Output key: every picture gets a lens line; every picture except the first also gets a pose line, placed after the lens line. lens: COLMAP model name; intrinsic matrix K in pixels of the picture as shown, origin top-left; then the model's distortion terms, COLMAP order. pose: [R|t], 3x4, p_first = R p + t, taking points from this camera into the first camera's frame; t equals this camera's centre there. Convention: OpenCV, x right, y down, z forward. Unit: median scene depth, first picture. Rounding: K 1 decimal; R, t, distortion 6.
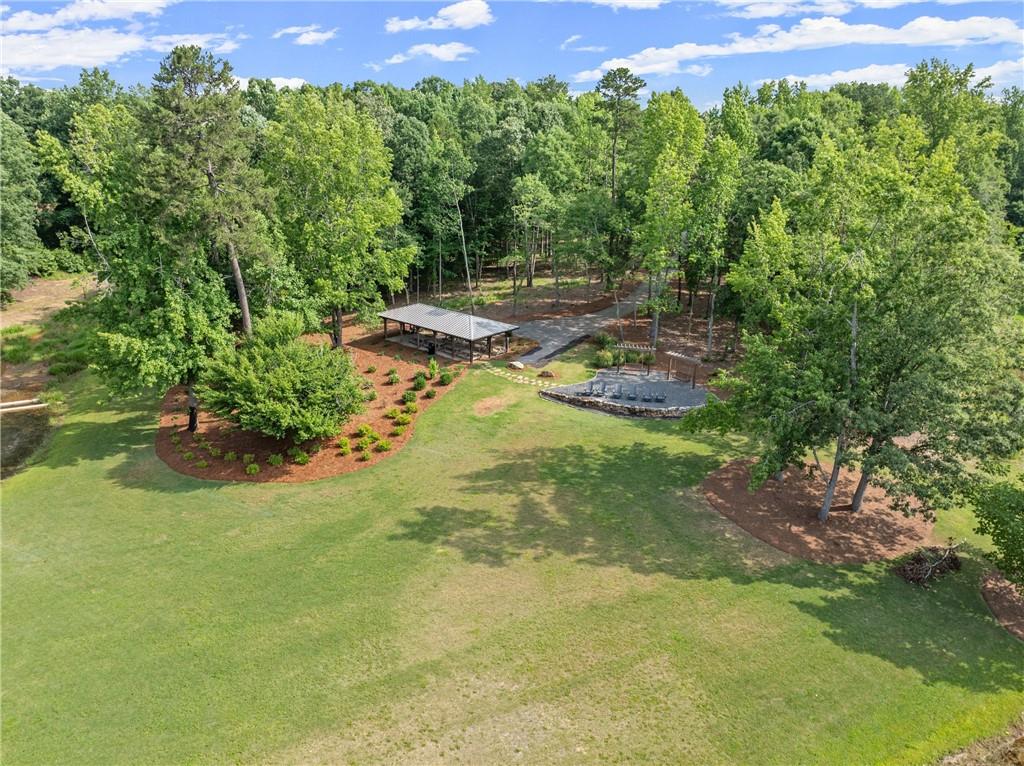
lens RADIAL K [[686.7, 0, 512.0], [0, 686.7, 383.0], [0, 0, 1]] dist [-0.029734, -0.002266]
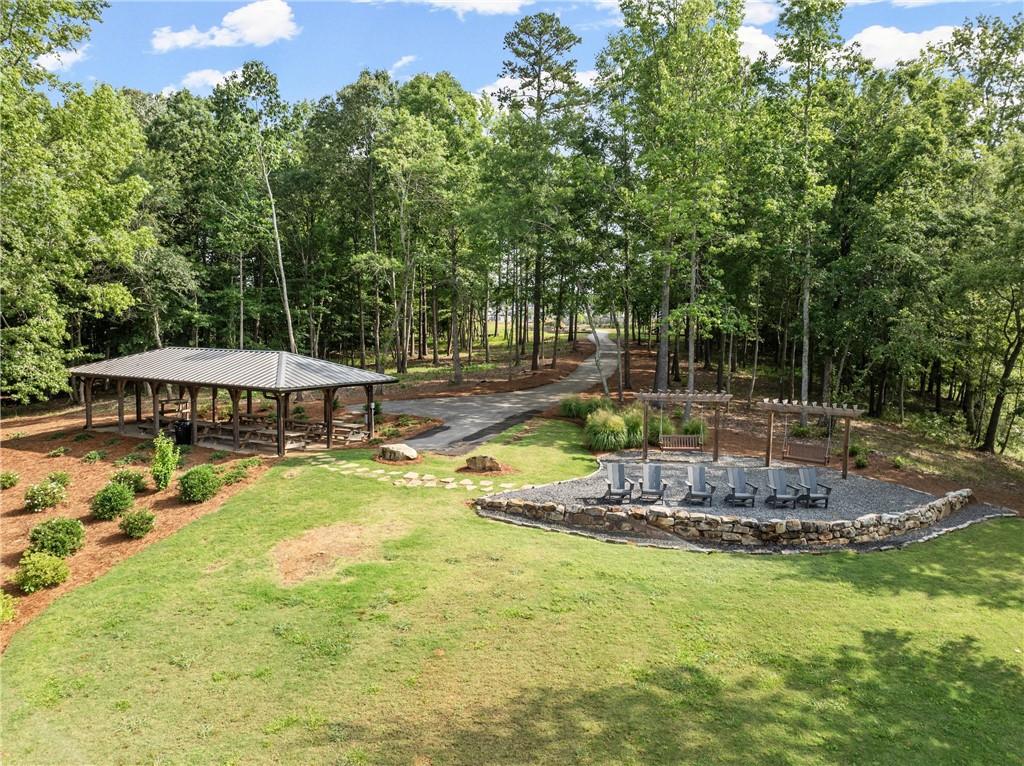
lens RADIAL K [[686.7, 0, 512.0], [0, 686.7, 383.0], [0, 0, 1]] dist [-0.029734, -0.002266]
pose [[0.976236, -0.011725, 0.216393, -0.015047], [0.067765, 0.964978, -0.253429, 0.041576], [-0.205843, 0.262070, 0.942840, 0.627452]]
